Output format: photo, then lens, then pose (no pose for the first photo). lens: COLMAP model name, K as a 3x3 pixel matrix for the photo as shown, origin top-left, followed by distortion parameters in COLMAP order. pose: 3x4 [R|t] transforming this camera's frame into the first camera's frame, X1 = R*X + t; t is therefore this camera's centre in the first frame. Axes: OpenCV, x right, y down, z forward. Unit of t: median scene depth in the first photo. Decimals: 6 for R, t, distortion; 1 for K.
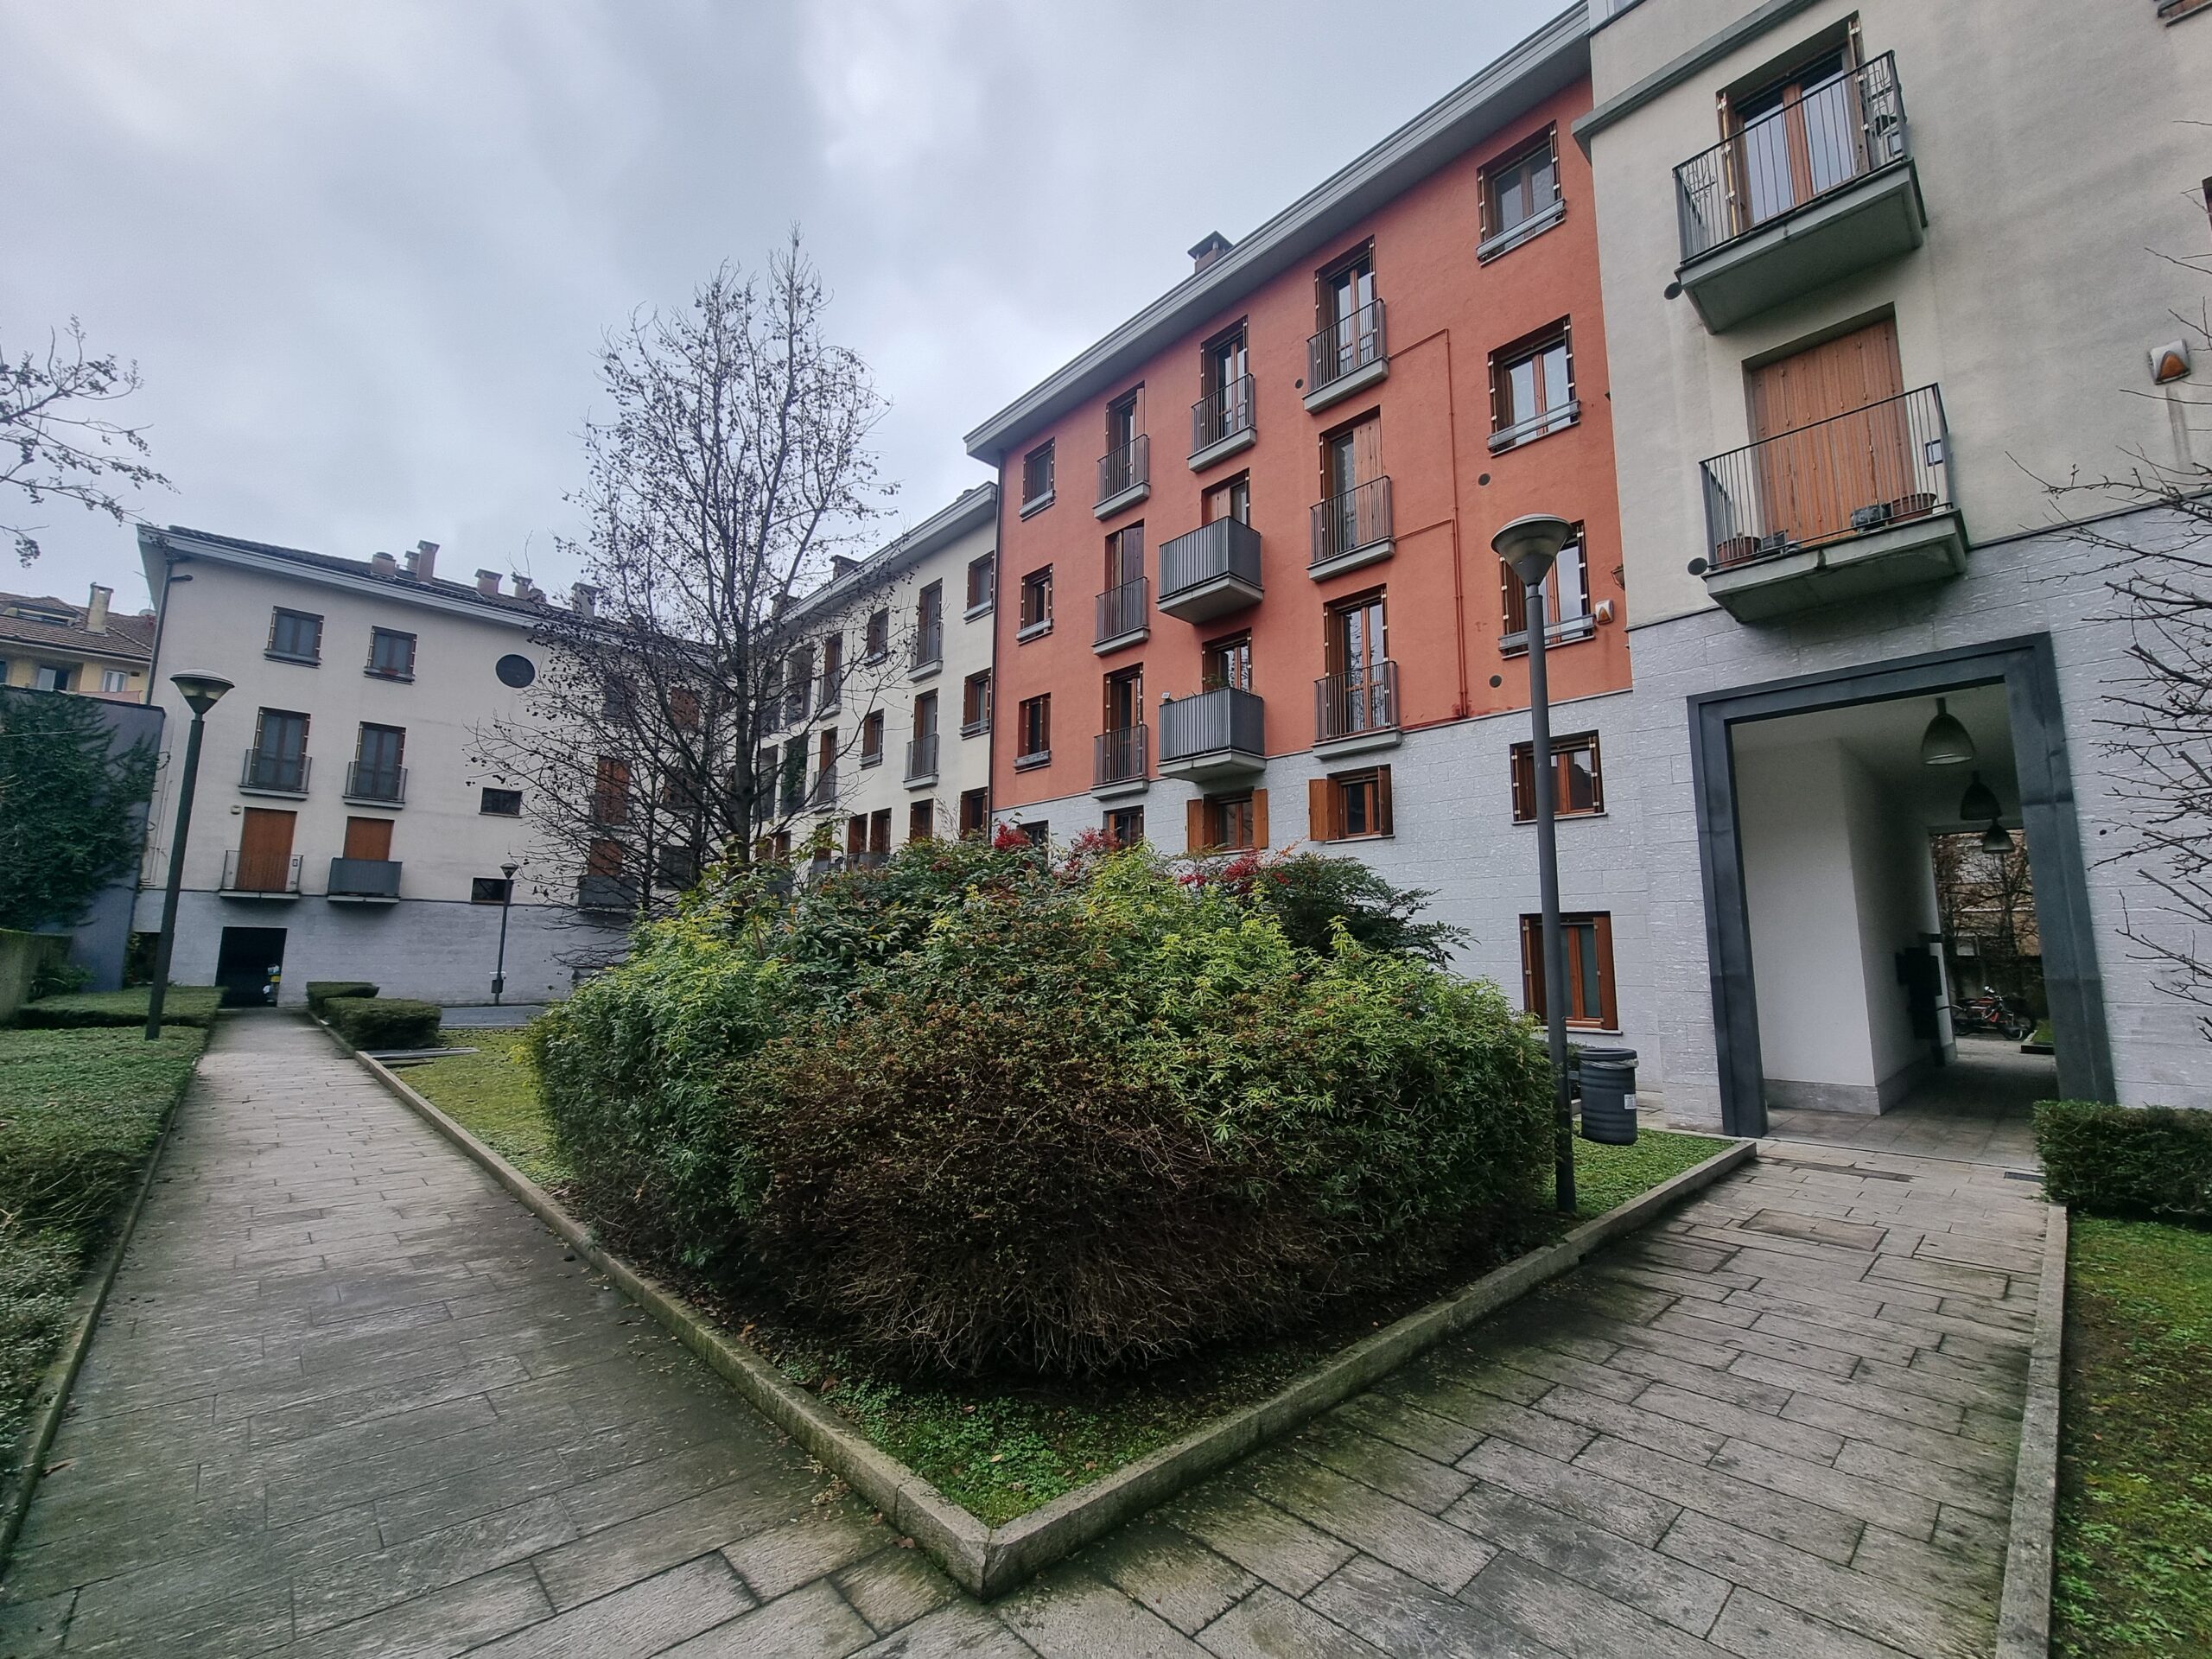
lens RADIAL K [[907.0, 0, 1110.1], [0, 907.0, 834.4], [0, 0, 1]] dist [-0.003436, -0.001306]
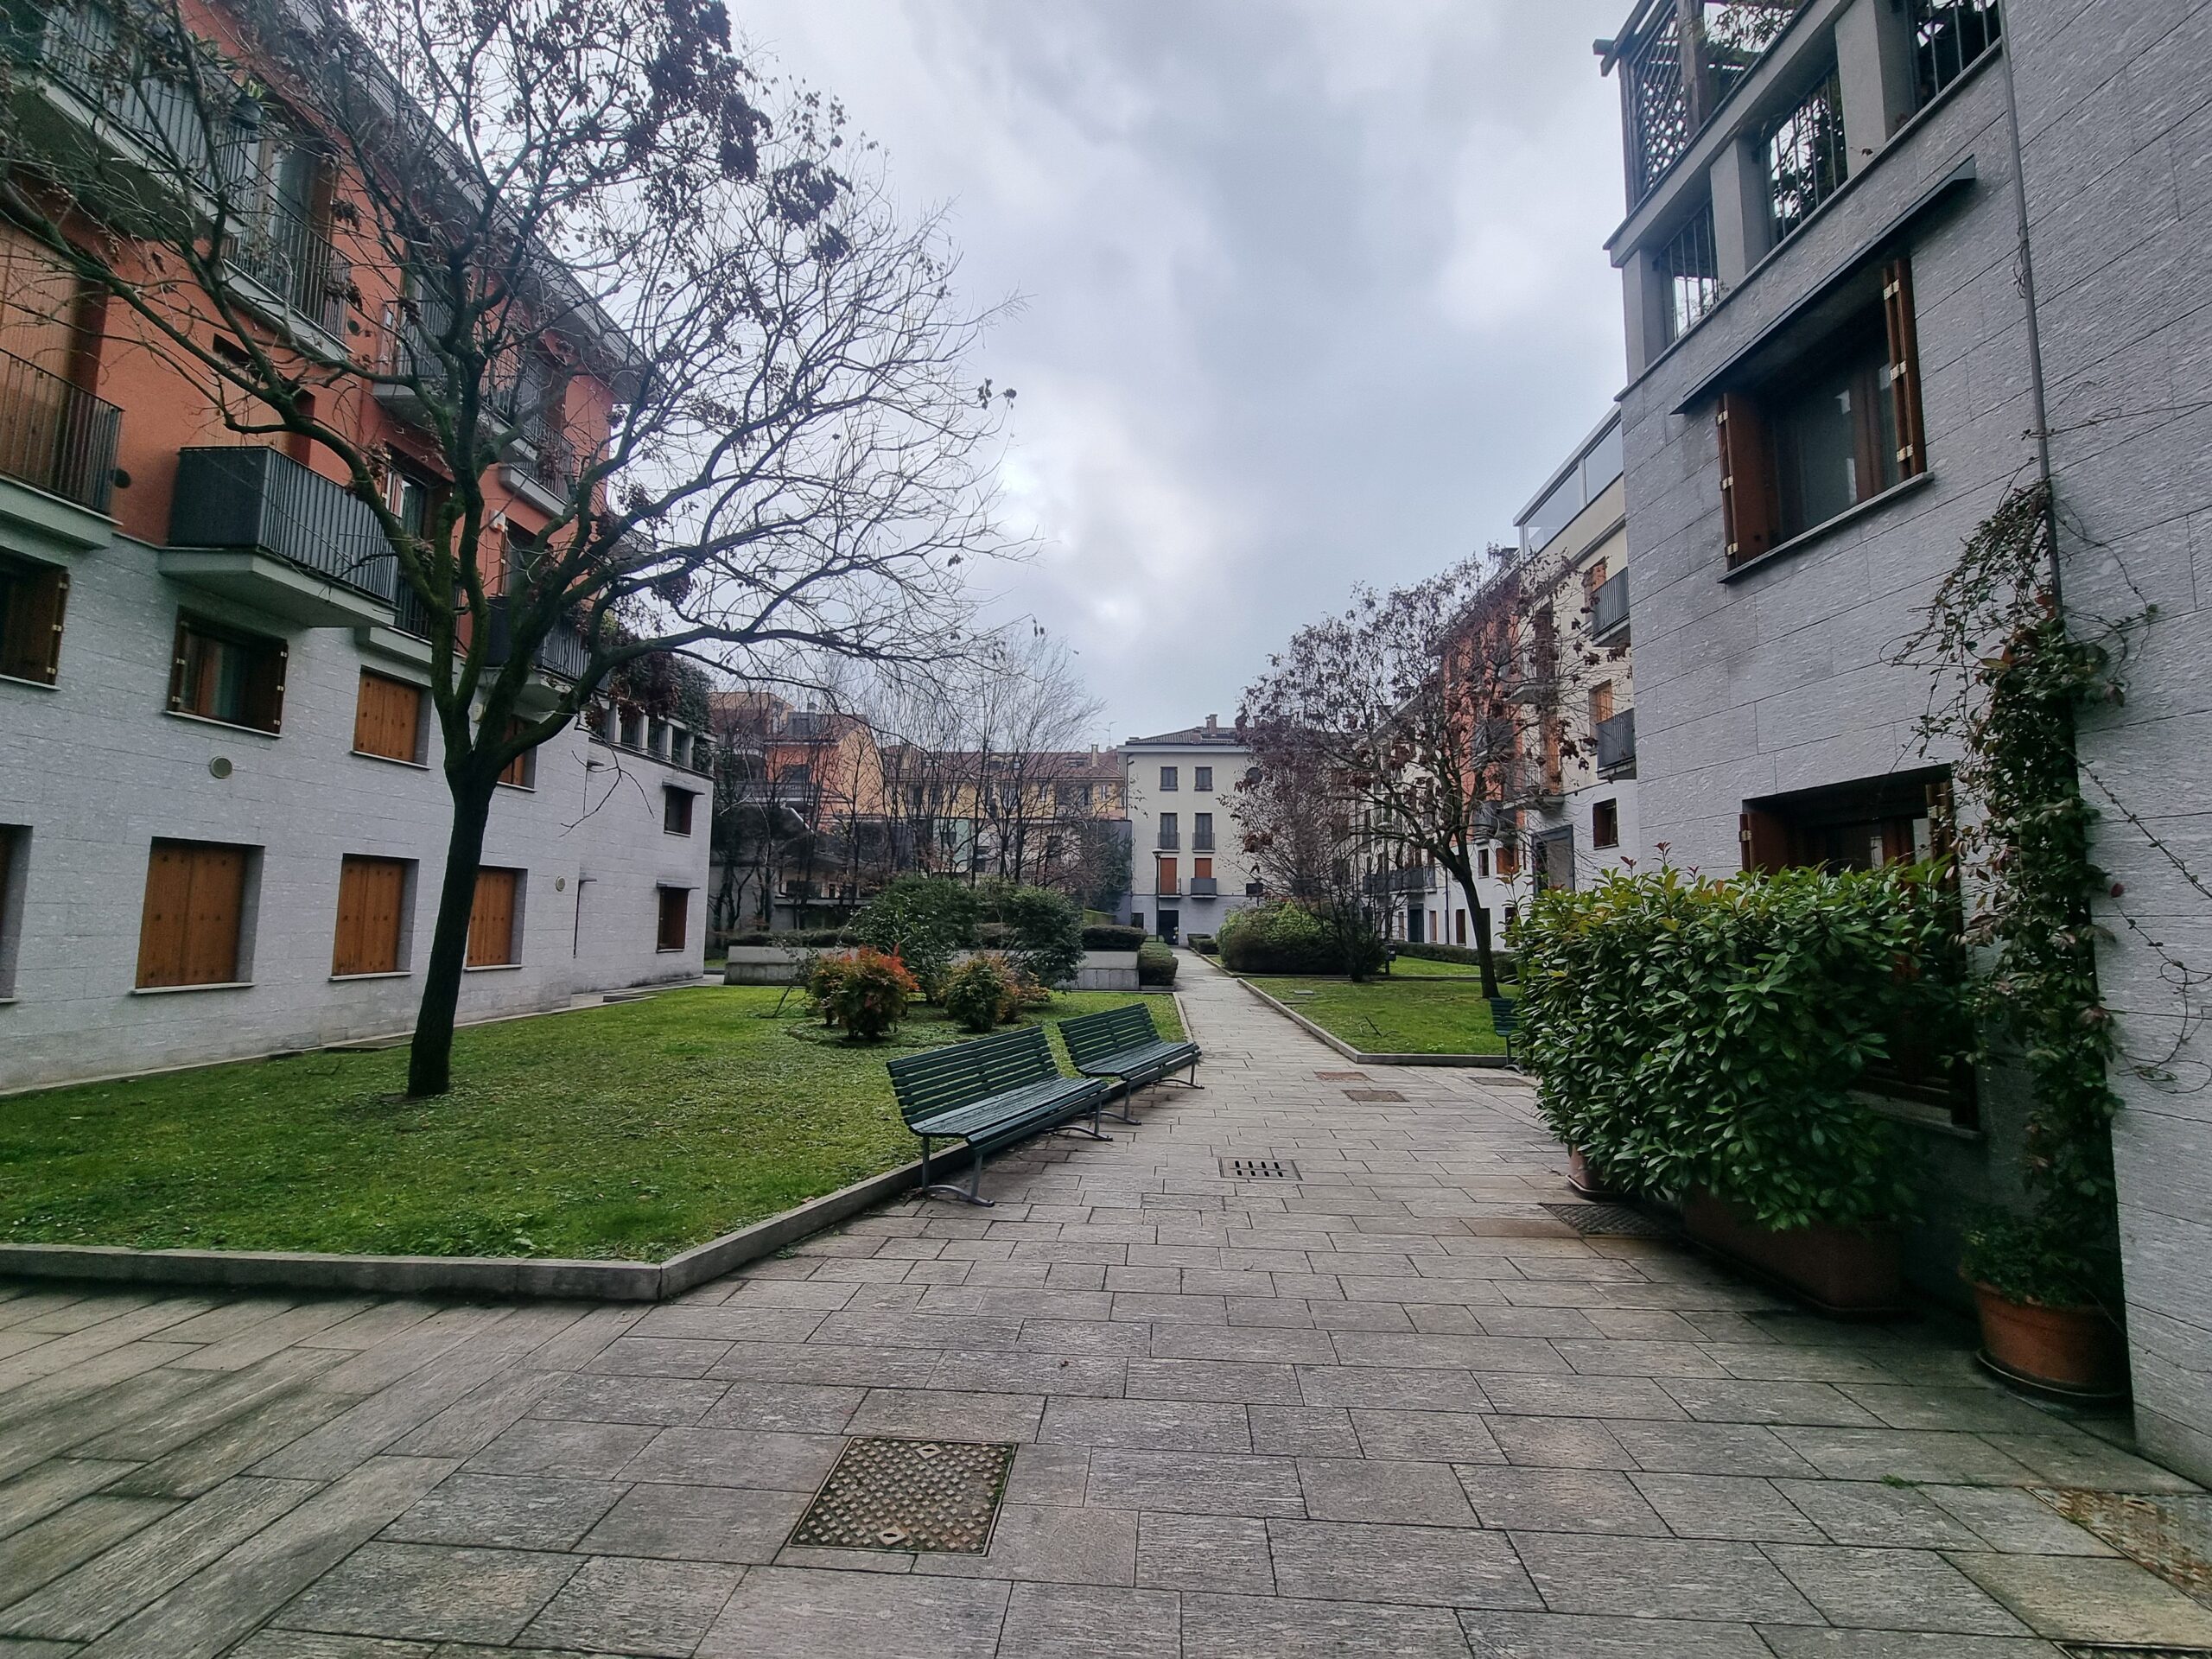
lens RADIAL K [[907.0, 0, 1114.1], [0, 907.0, 834.5], [0, 0, 1]] dist [-0.003436, -0.001306]
pose [[0.692494, -0.069804, -0.718038, 1.802945], [0.096976, 0.995281, -0.003230, -0.269158], [0.714876, -0.067396, 0.695996, -1.985484]]
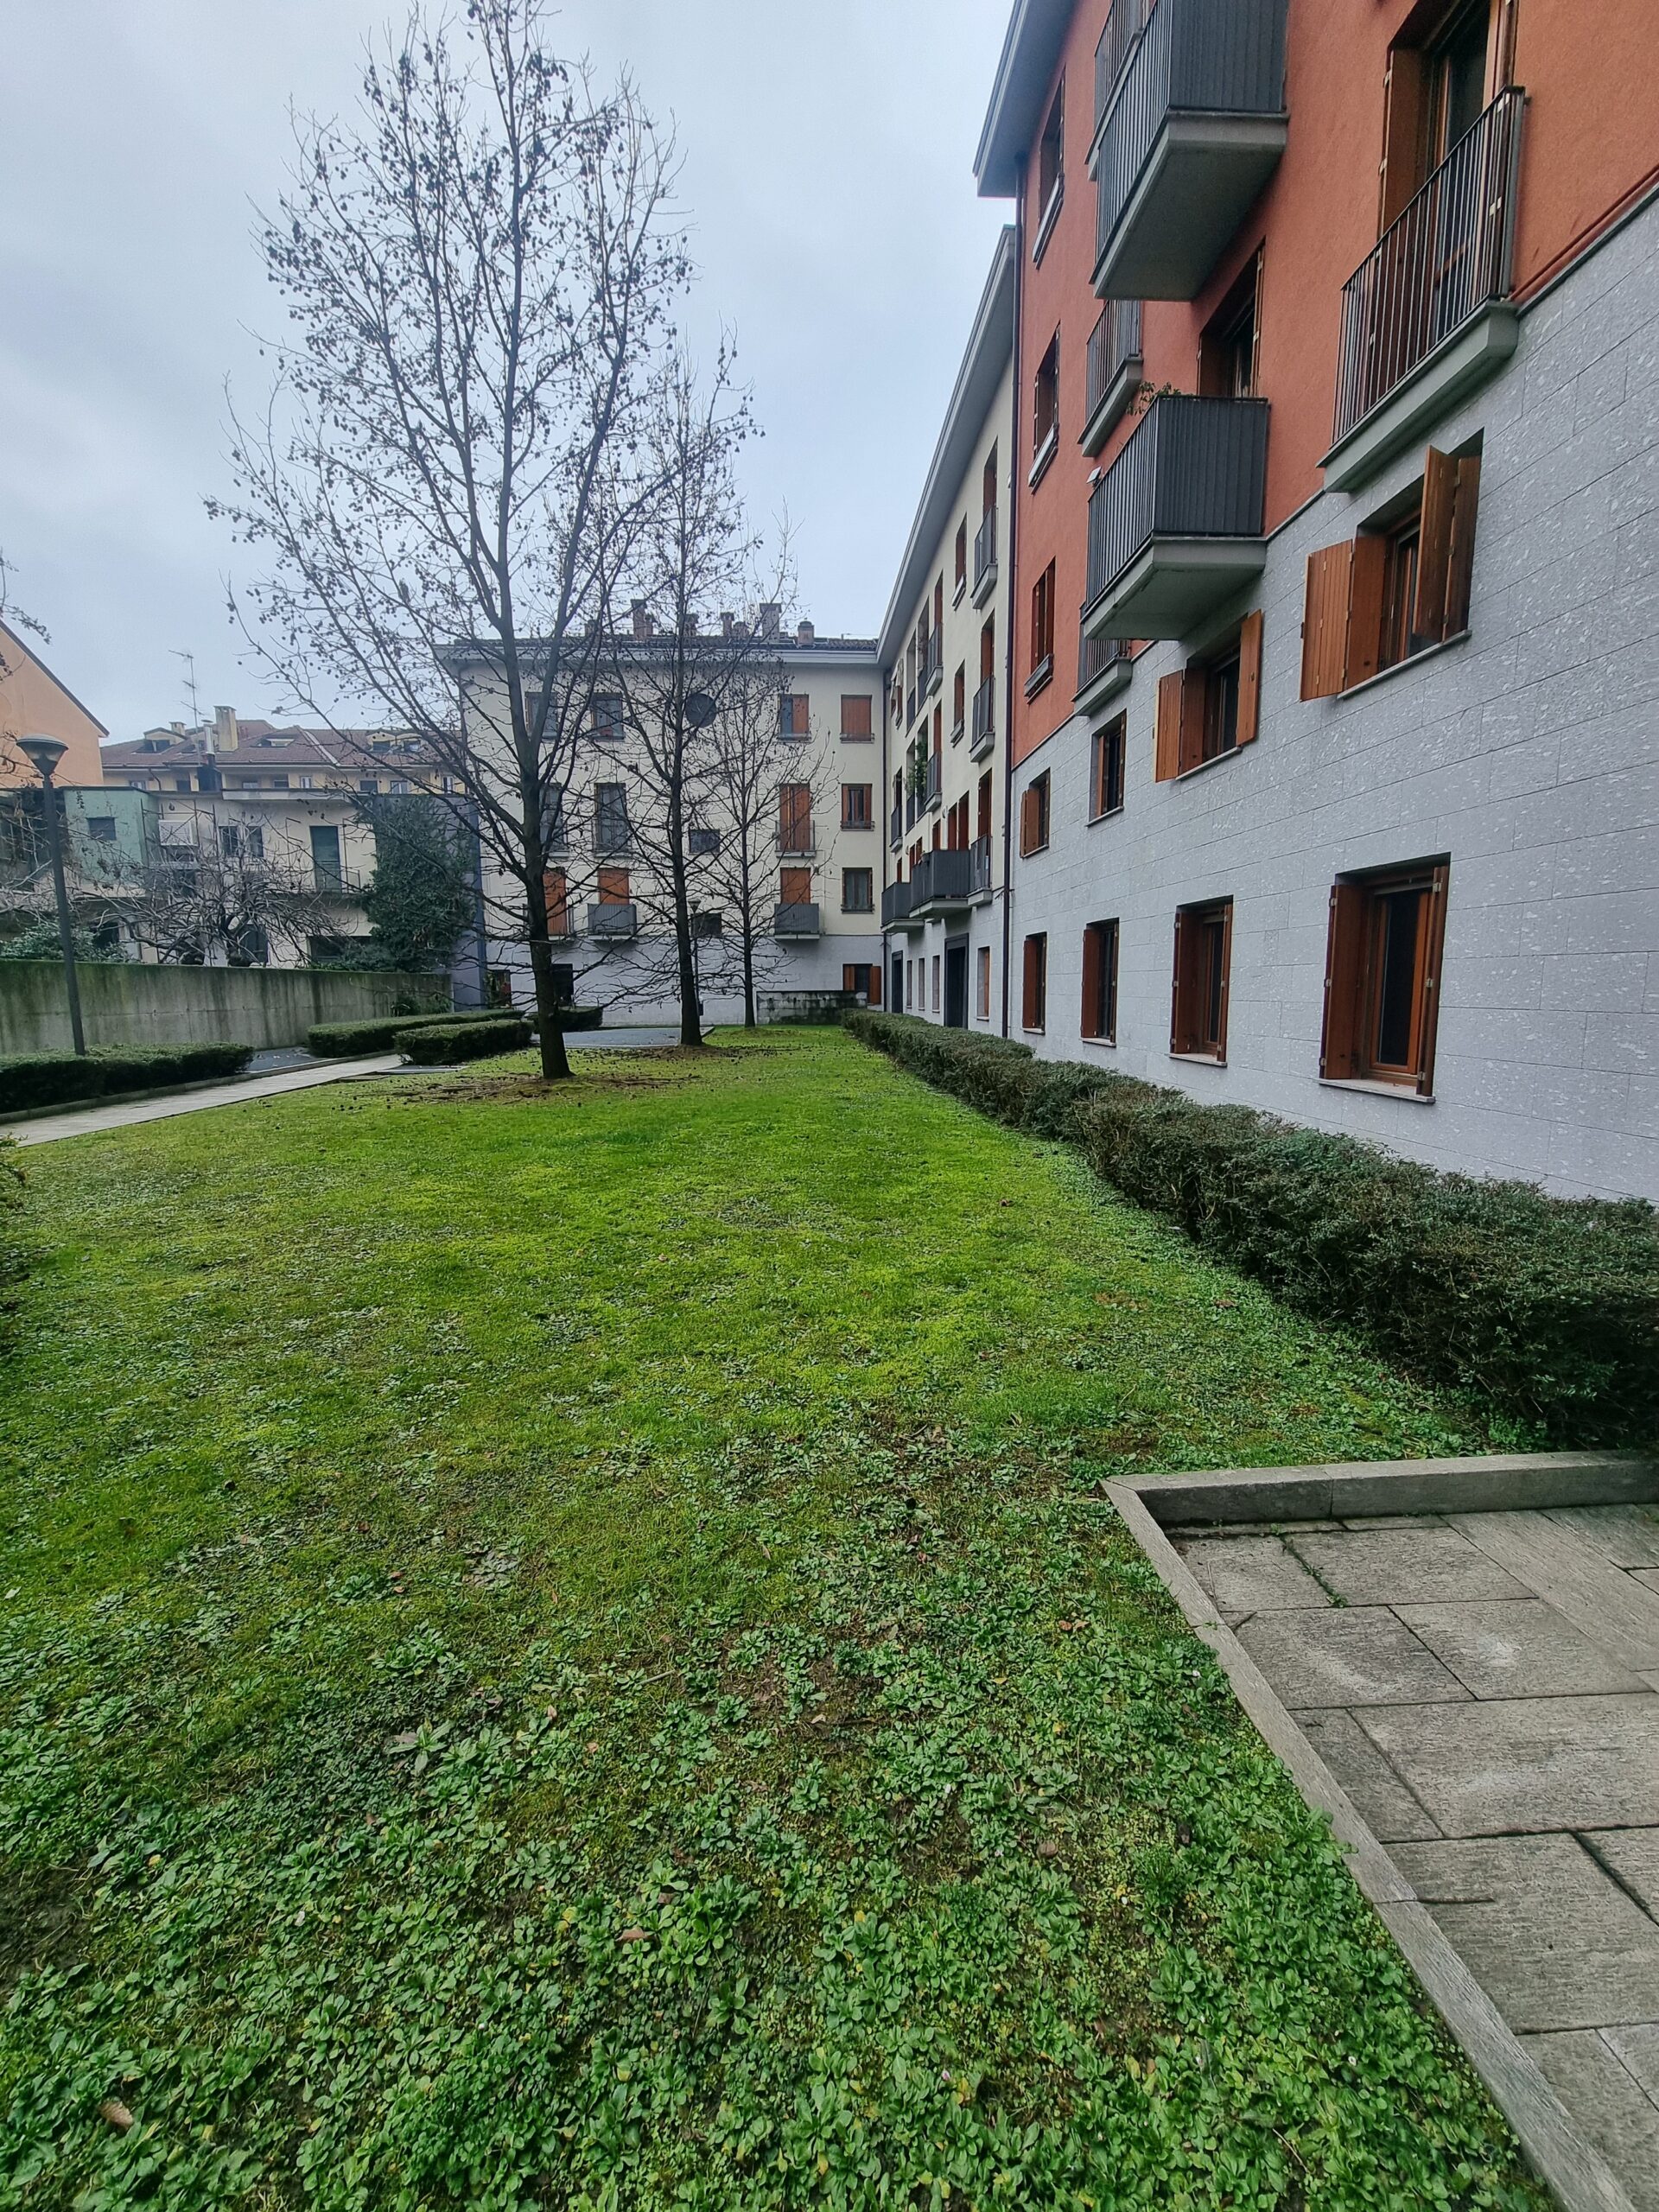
lens RADIAL K [[907.0, 0, 825.4], [0, 907.0, 1104.9], [0, 0, 1]] dist [-0.003436, -0.001306]
pose [[0.763926, 0.071109, -0.641375, 0.553286], [0.105061, 0.966944, 0.232340, 0.117003], [0.636695, -0.244874, 0.731202, 0.756964]]
